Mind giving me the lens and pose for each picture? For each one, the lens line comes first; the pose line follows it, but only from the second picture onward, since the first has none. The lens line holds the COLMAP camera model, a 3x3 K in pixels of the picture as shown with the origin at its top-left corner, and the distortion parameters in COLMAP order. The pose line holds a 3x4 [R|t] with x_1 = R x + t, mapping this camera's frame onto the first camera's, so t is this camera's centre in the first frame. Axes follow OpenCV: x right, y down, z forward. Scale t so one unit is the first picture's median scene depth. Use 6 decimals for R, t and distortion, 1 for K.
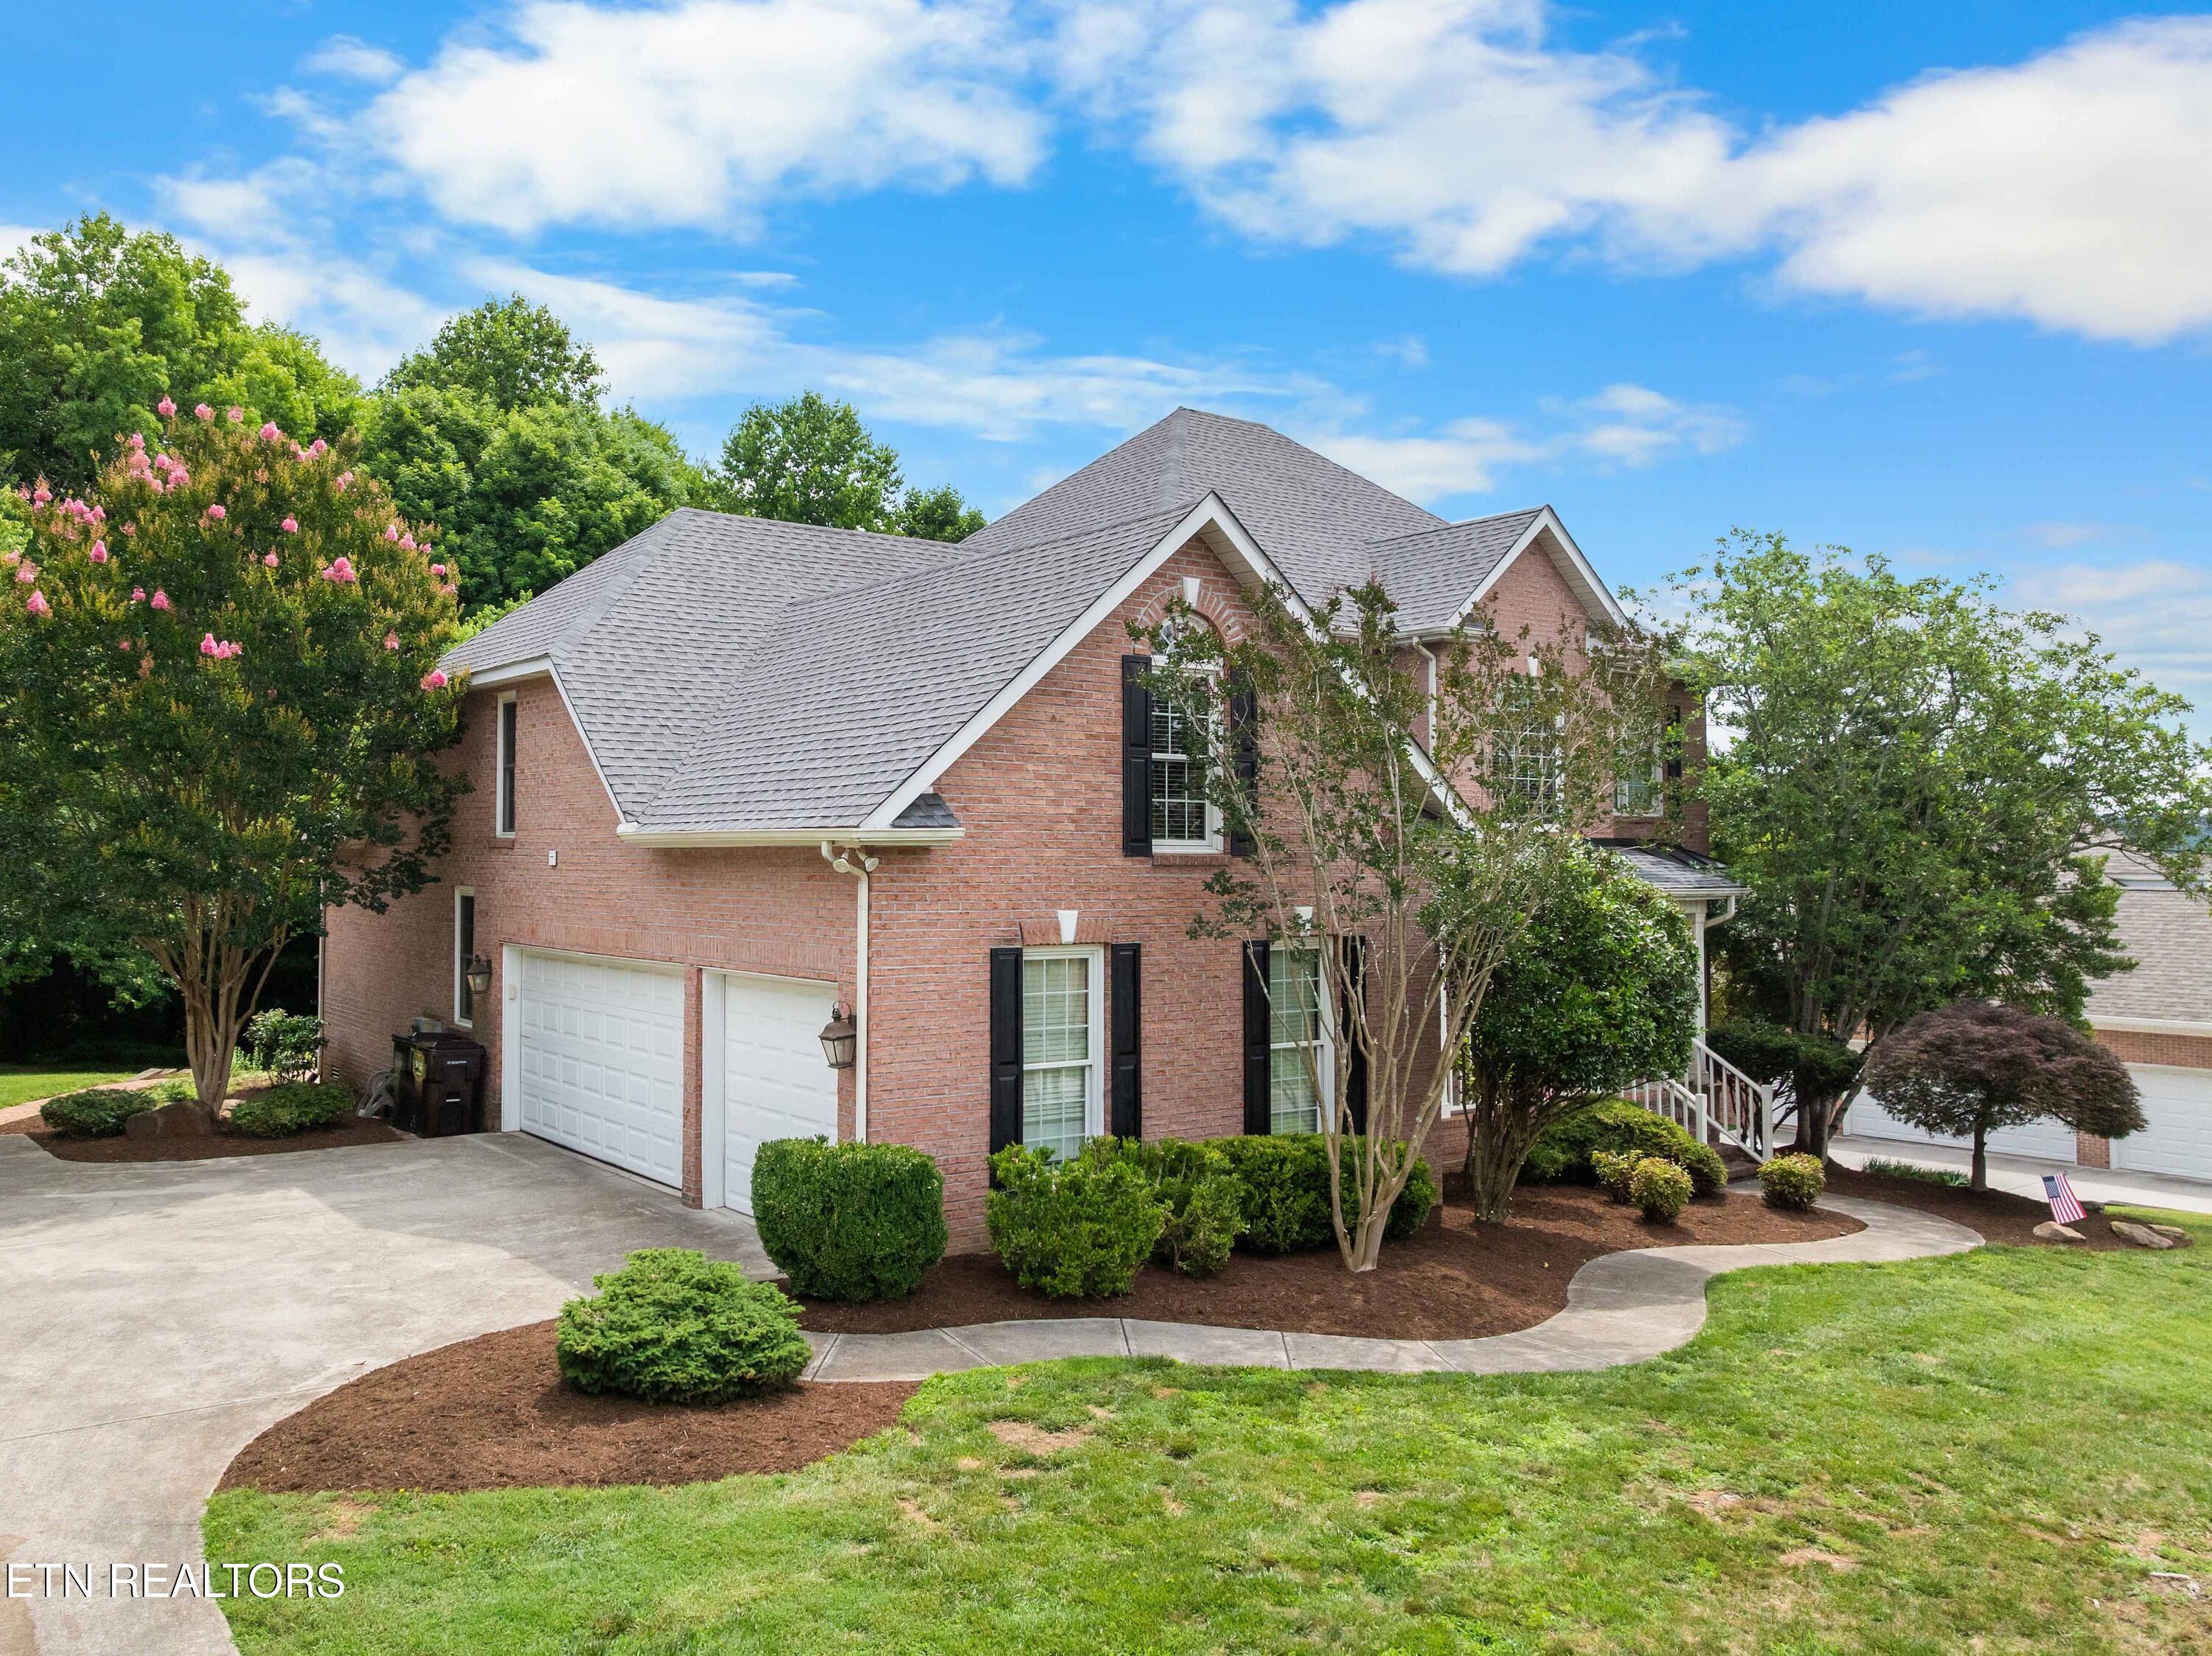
lens RADIAL K [[1651.7, 0, 1045.2], [0, 1651.7, 828.0], [0, 0, 1]] dist [-0.002562, 0.000877]
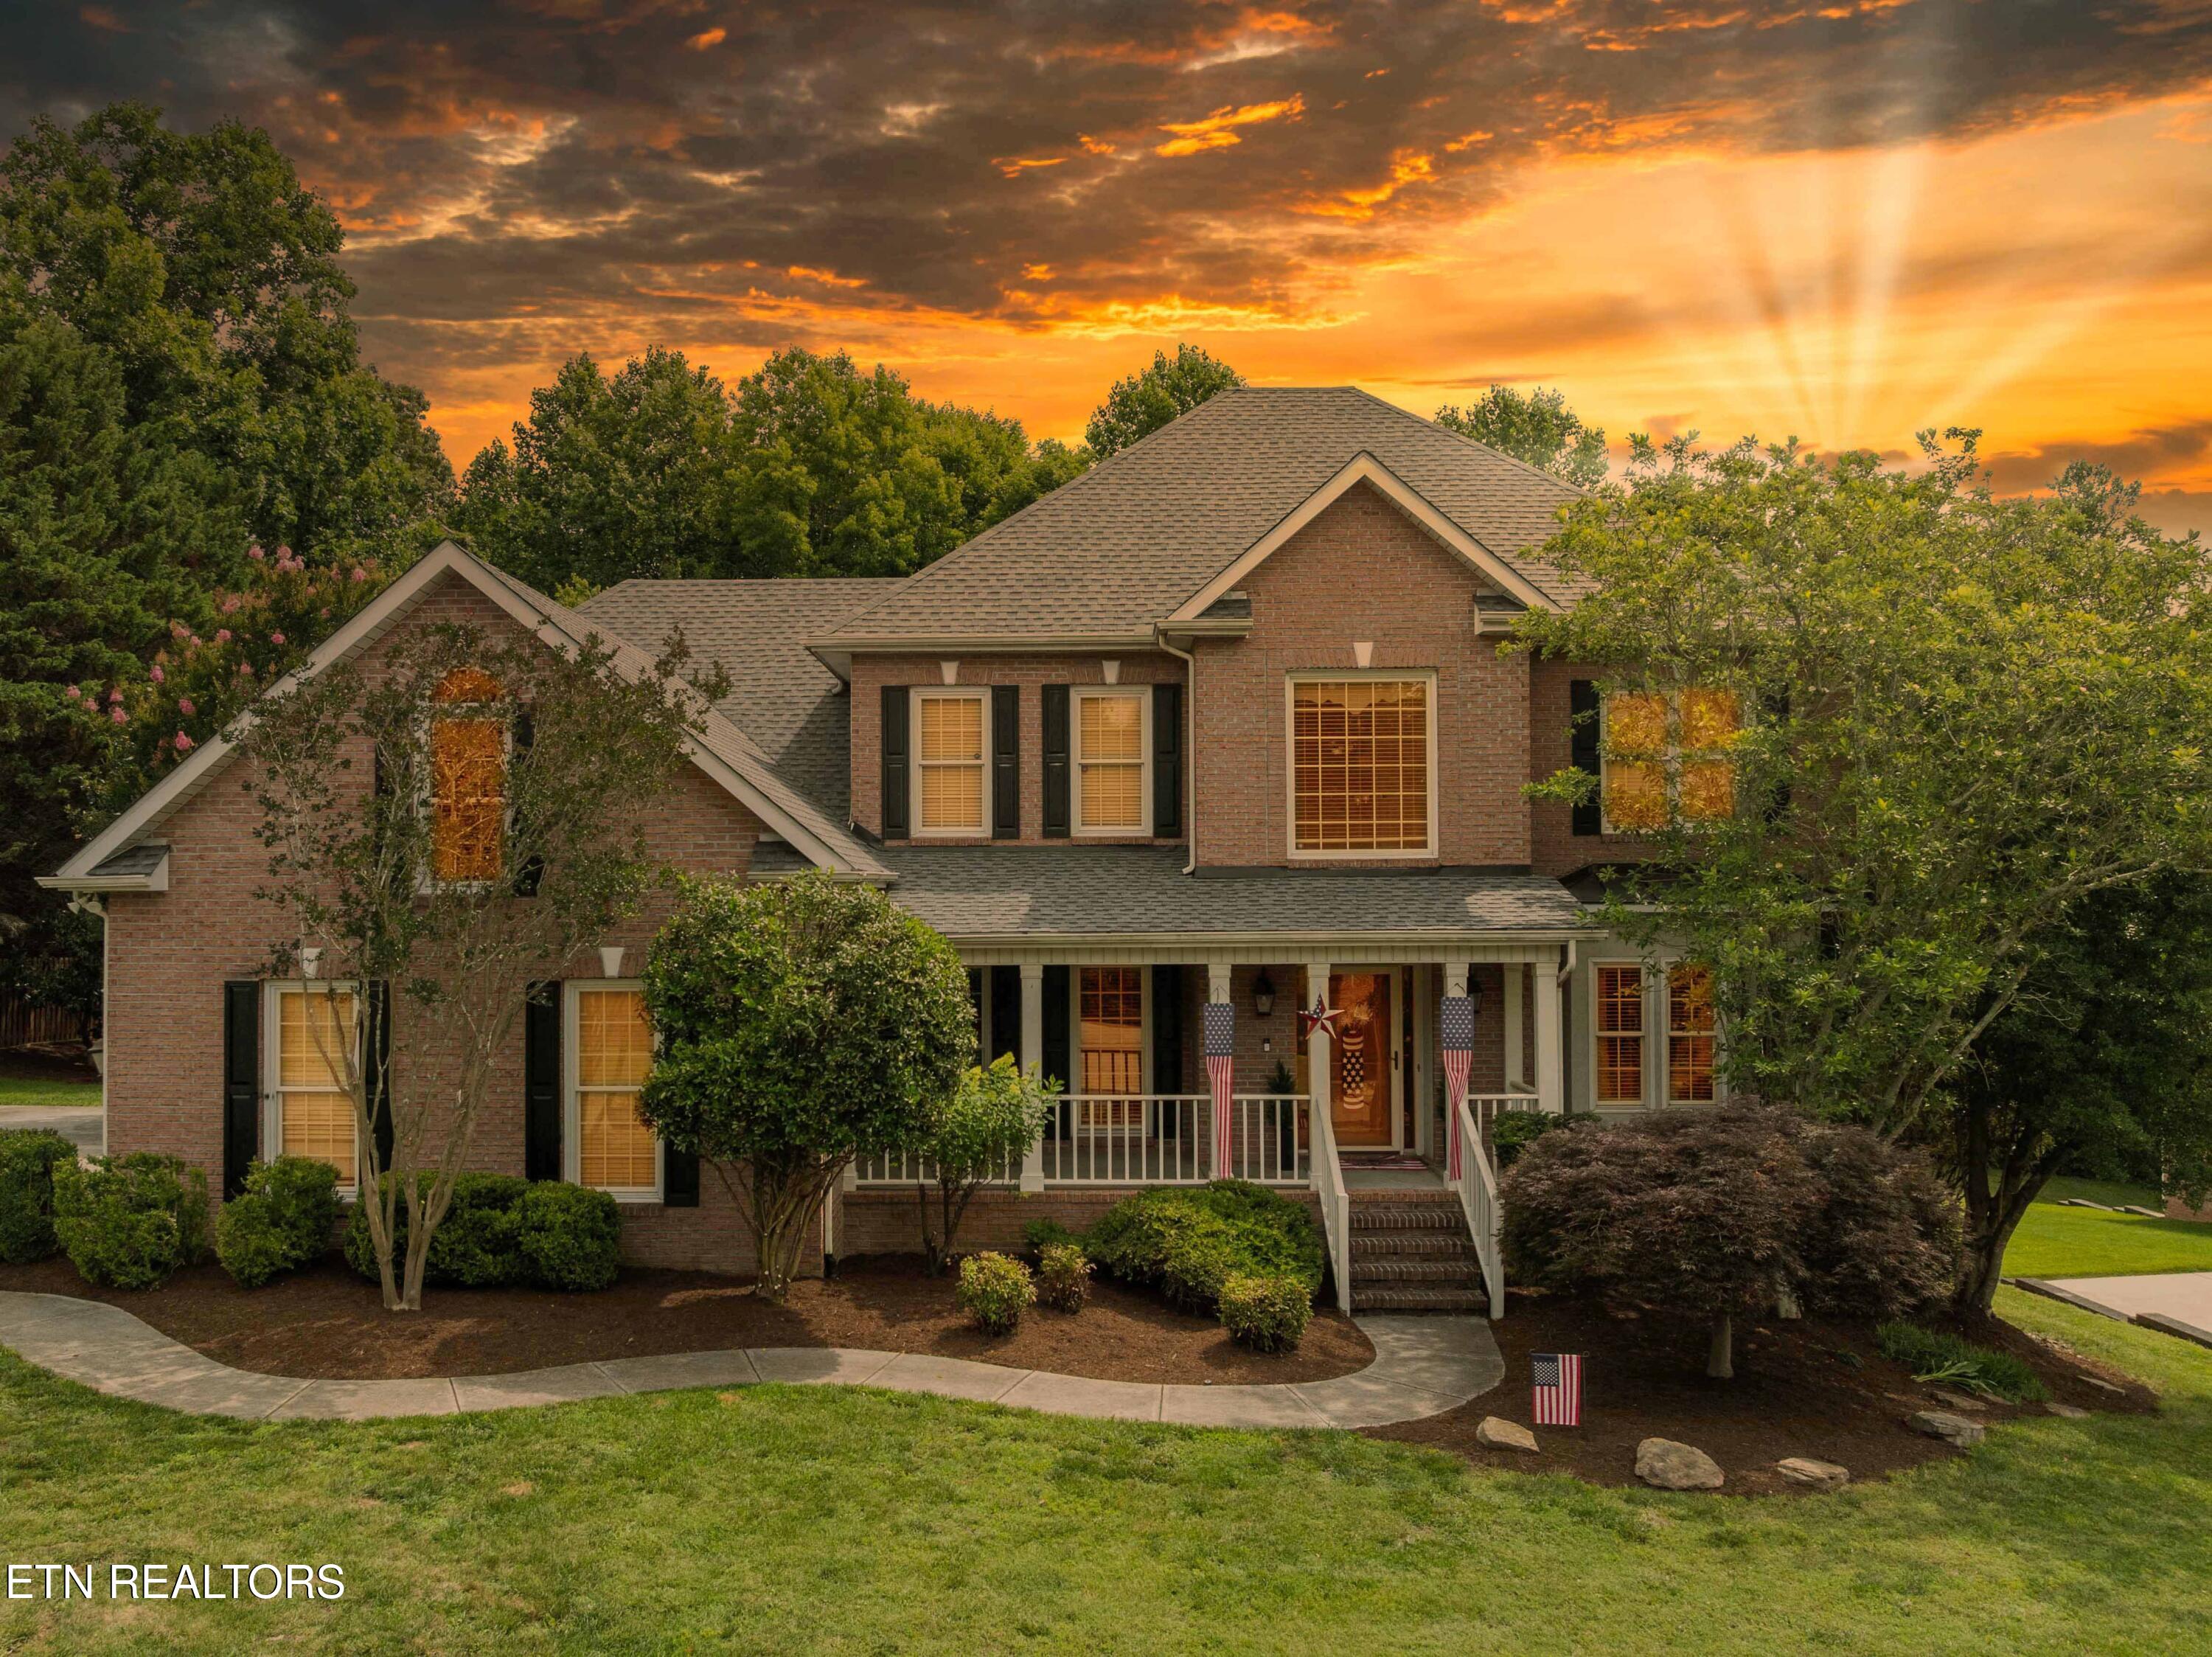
lens RADIAL K [[1720.7, 0, 1053.7], [0, 1720.7, 871.0], [0, 0, 1]] dist [-0.033034, -0.004842]
pose [[0.794037, -0.018481, -0.607588, 1.140393], [0.022423, 0.999748, -0.001106, 0.011302], [0.607456, -0.012746, 0.794251, 0.416928]]
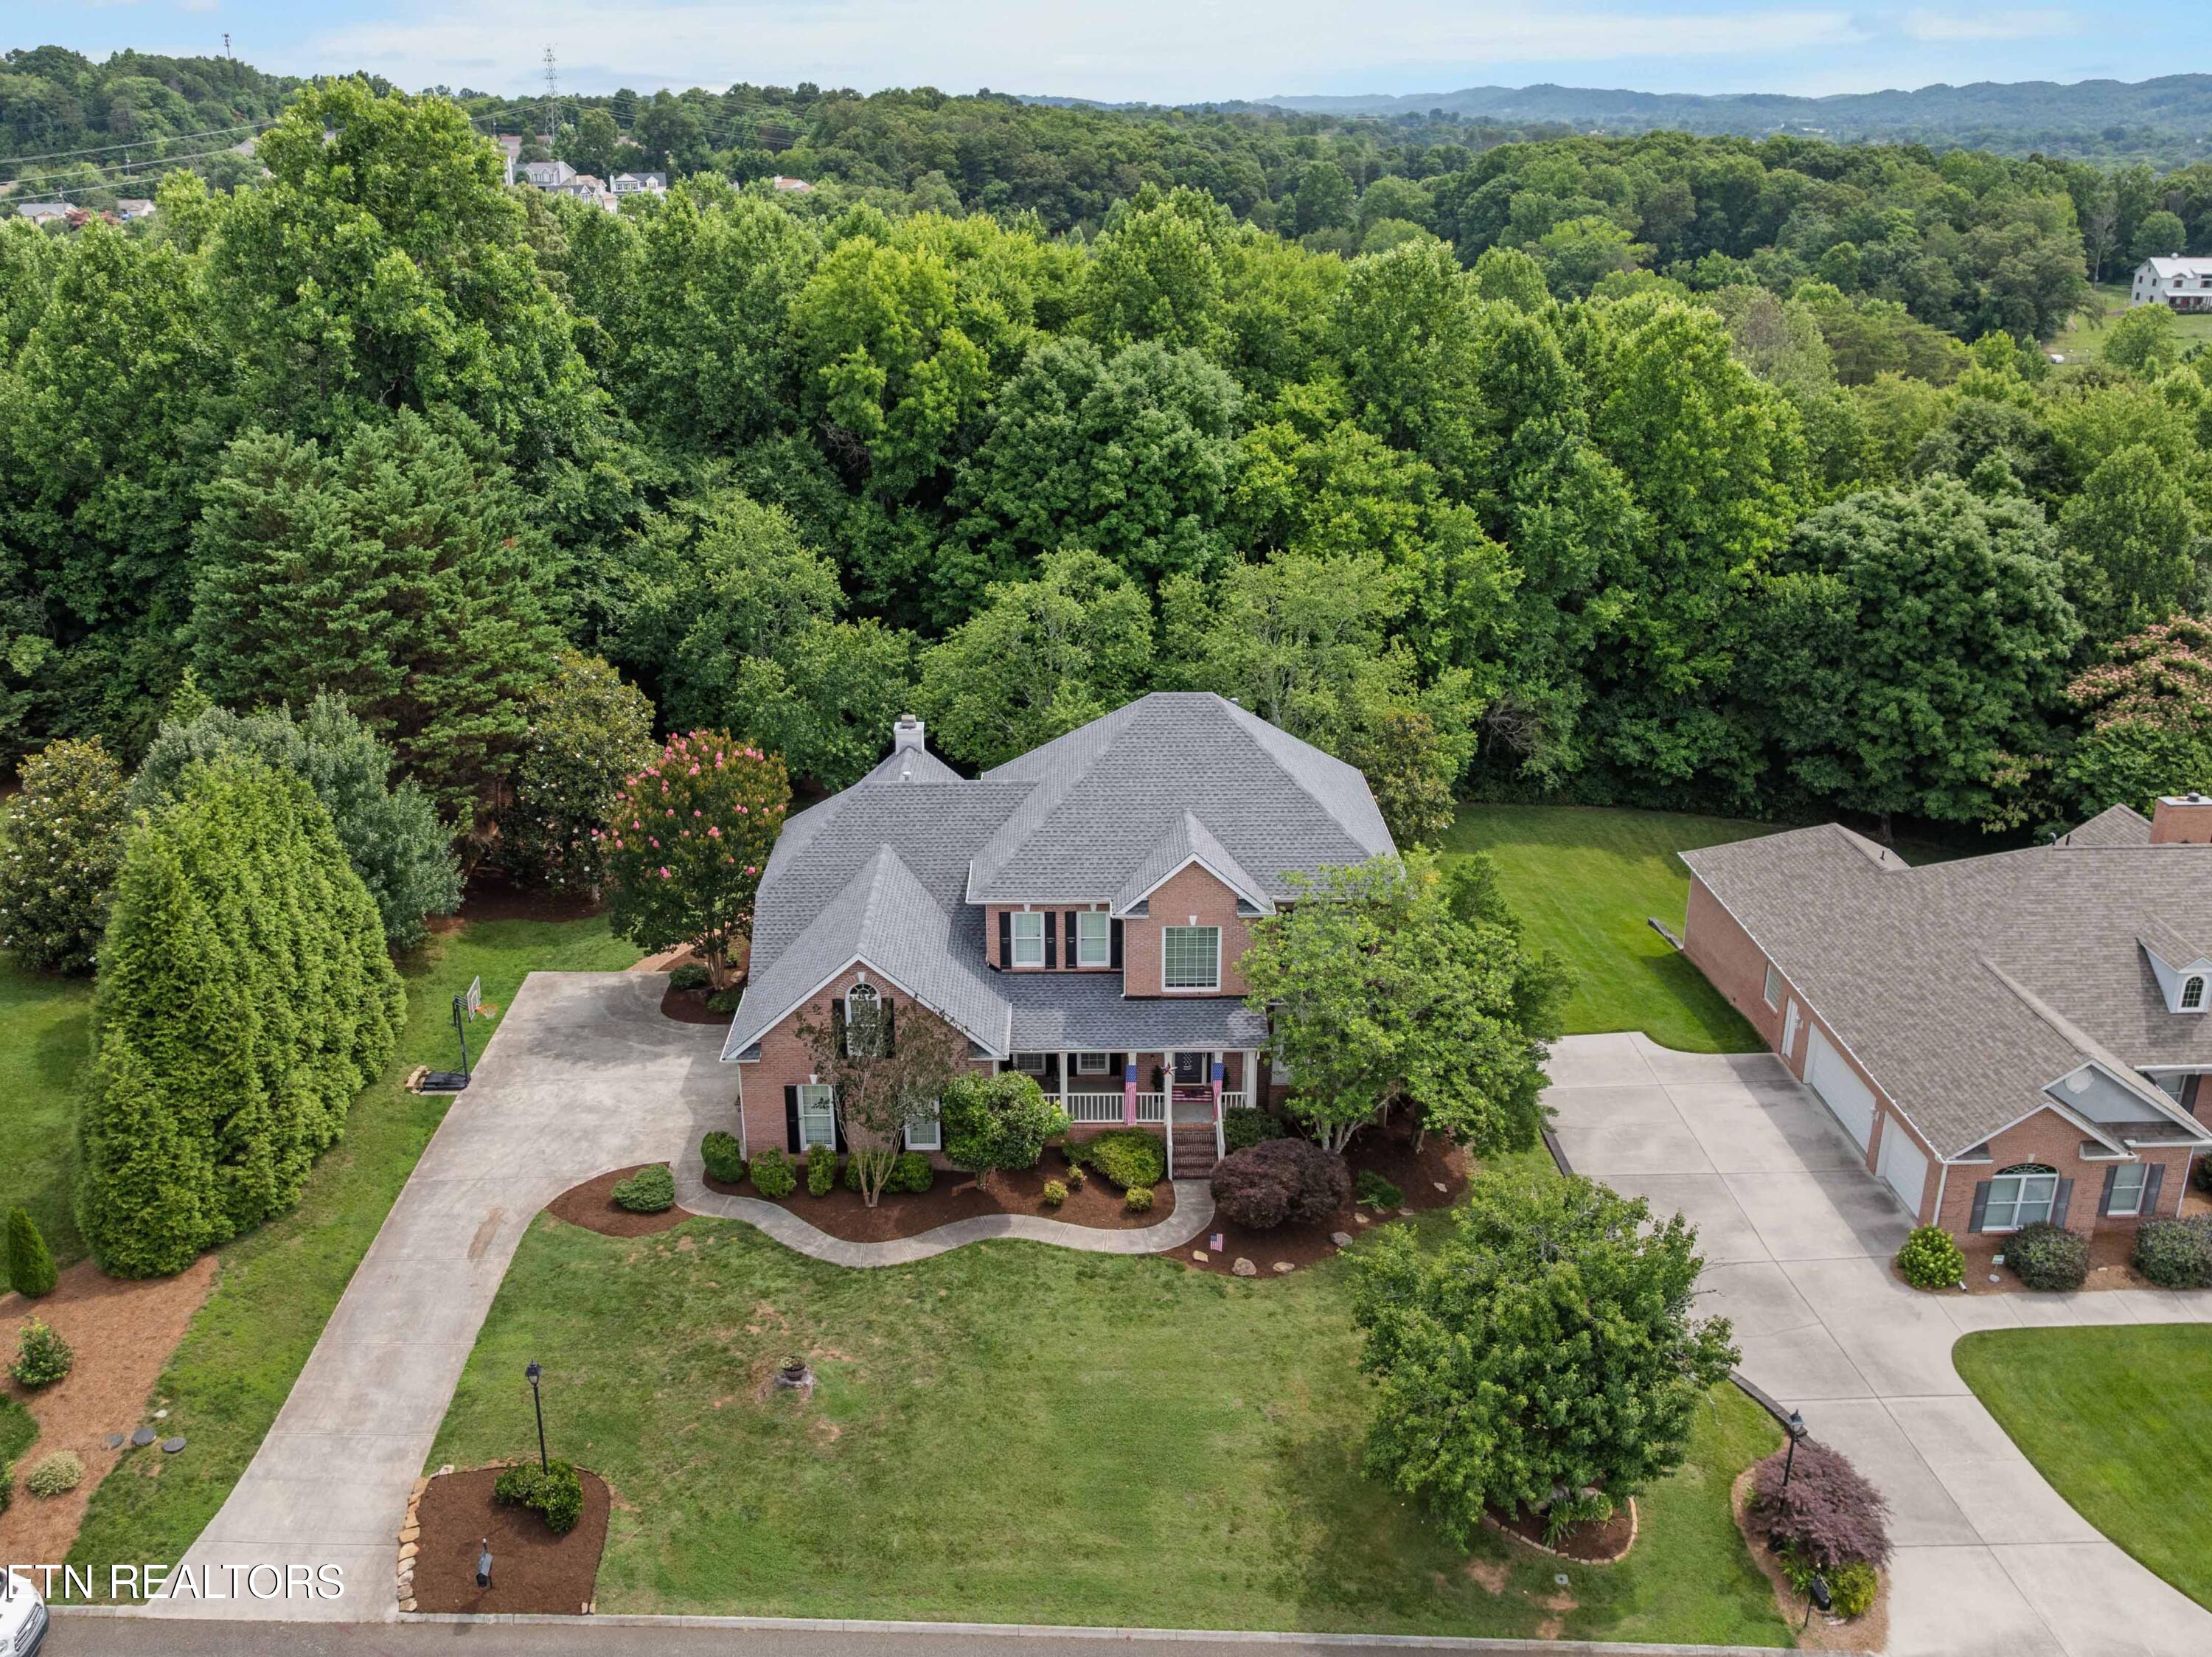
lens RADIAL K [[1862.3, 0, 1104.9], [0, 1862.3, 794.1], [0, 0, 1]] dist [-0.016655, 0.000477]
pose [[0.814221, 0.197479, -0.545936, 2.386412], [0.016084, 0.932335, 0.361237, -1.787570], [0.580332, -0.302908, 0.755950, -1.240080]]
